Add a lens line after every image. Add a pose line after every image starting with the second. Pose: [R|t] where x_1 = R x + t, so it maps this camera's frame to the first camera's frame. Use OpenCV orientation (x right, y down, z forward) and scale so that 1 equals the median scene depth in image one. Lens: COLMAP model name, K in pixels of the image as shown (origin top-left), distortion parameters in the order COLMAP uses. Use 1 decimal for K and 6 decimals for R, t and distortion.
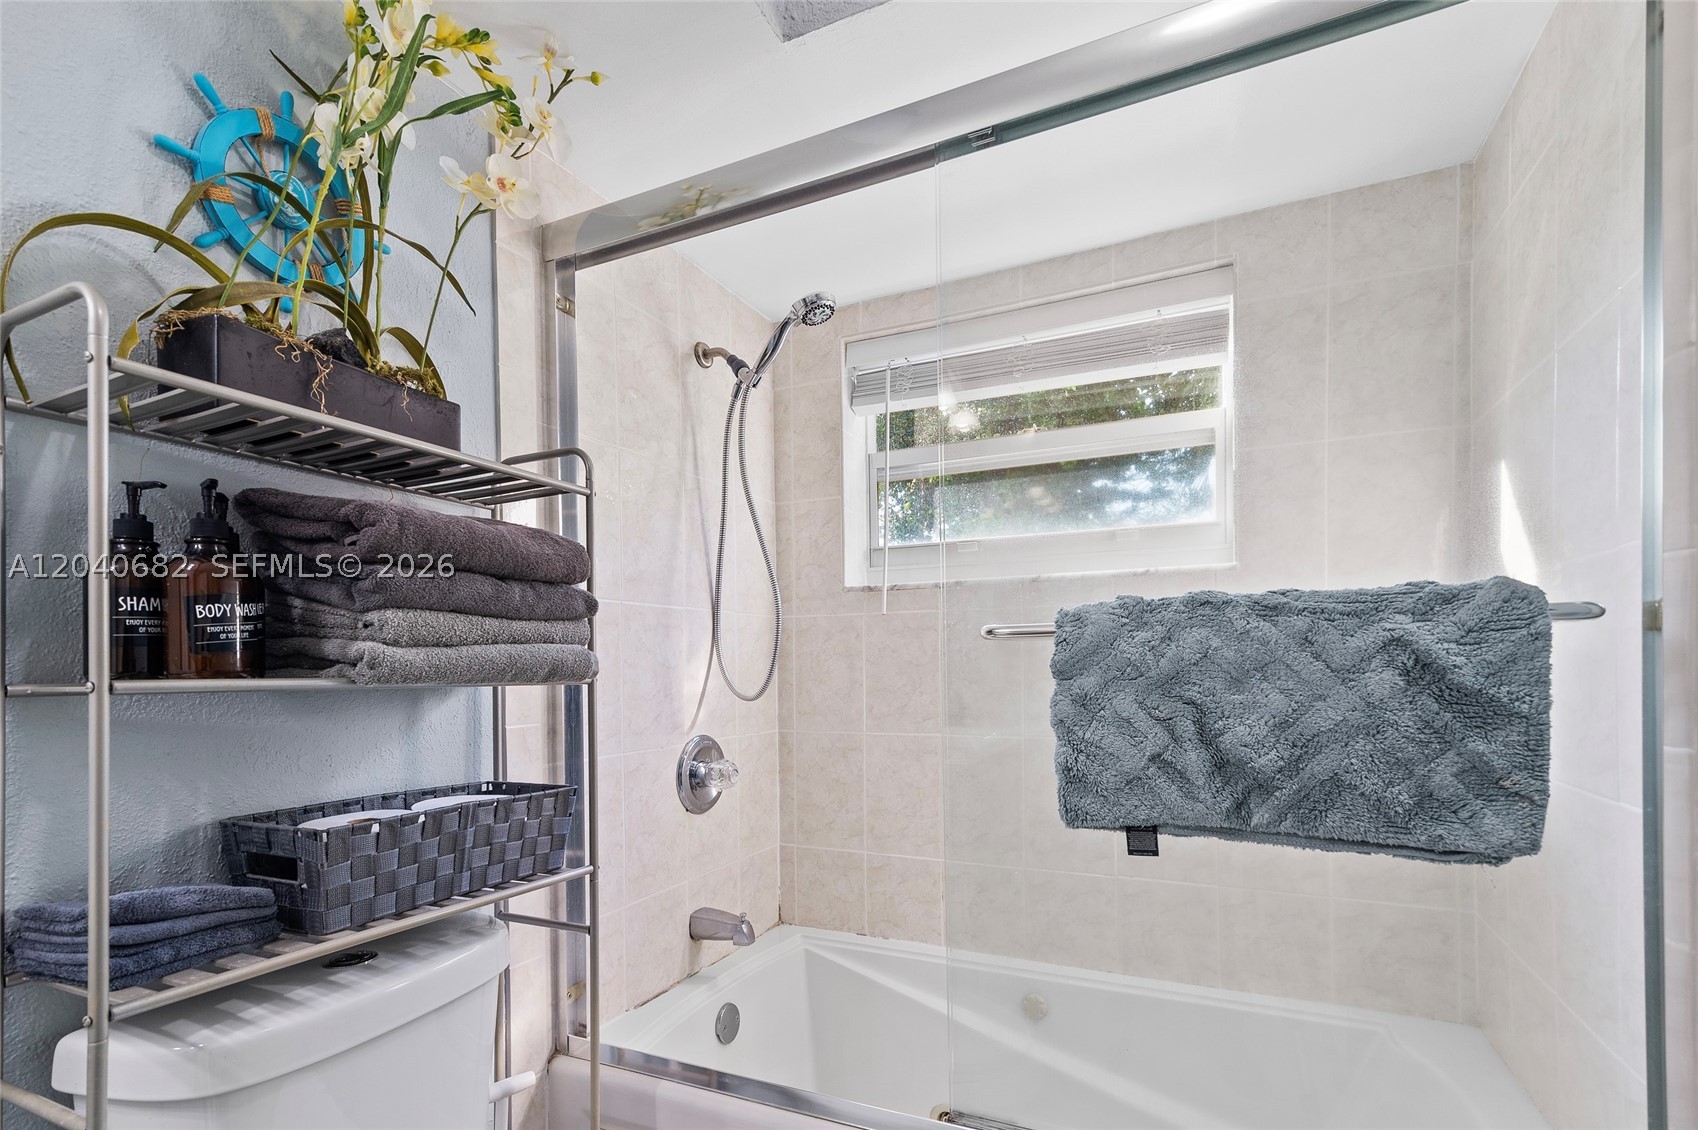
lens RADIAL K [[790.3, 0, 852.1], [0, 790.3, 663.6], [0, 0, 1]] dist [0.015943, 0.000098]
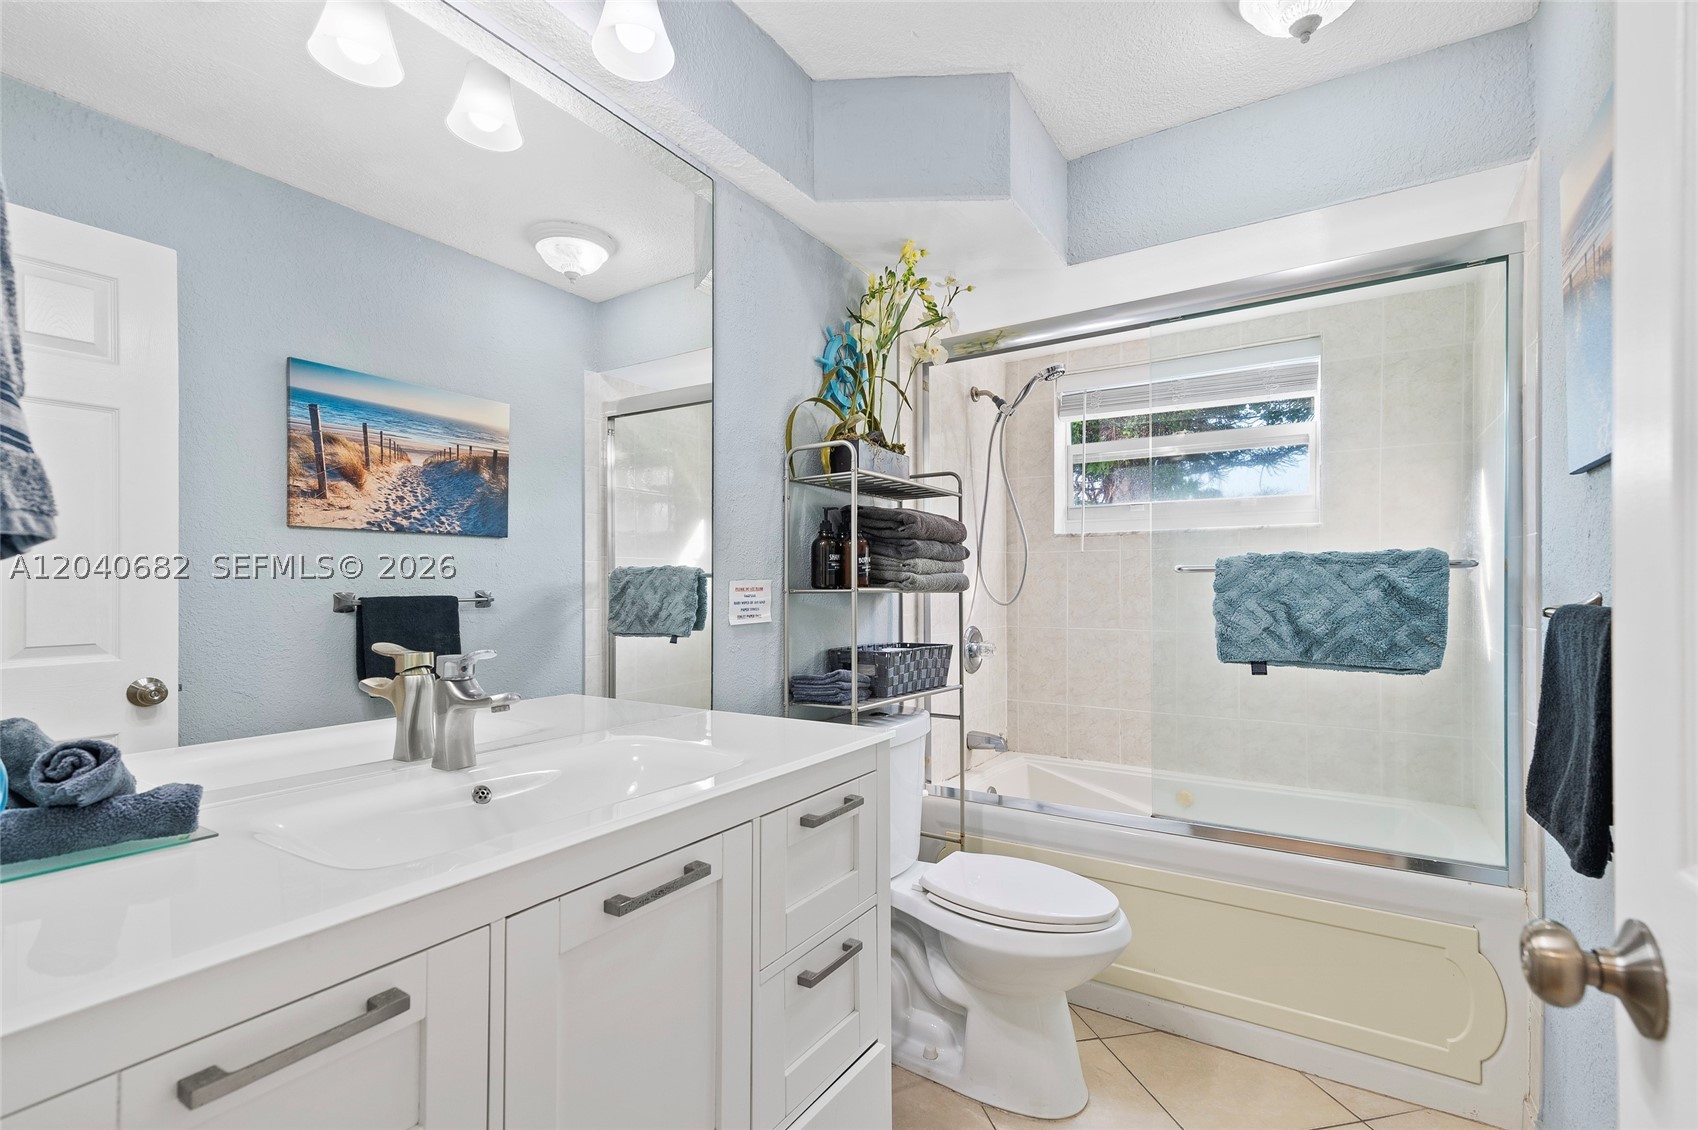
lens RADIAL K [[772.4, 0, 849.2], [0, 772.4, 582.5], [0, 0, 1]] dist [0.011987, 0.000012]
pose [[0.991550, 0.009092, -0.129407, -0.462696], [-0.008919, 0.999958, 0.001917, -0.001347], [0.129419, -0.000747, 0.991590, -1.218103]]
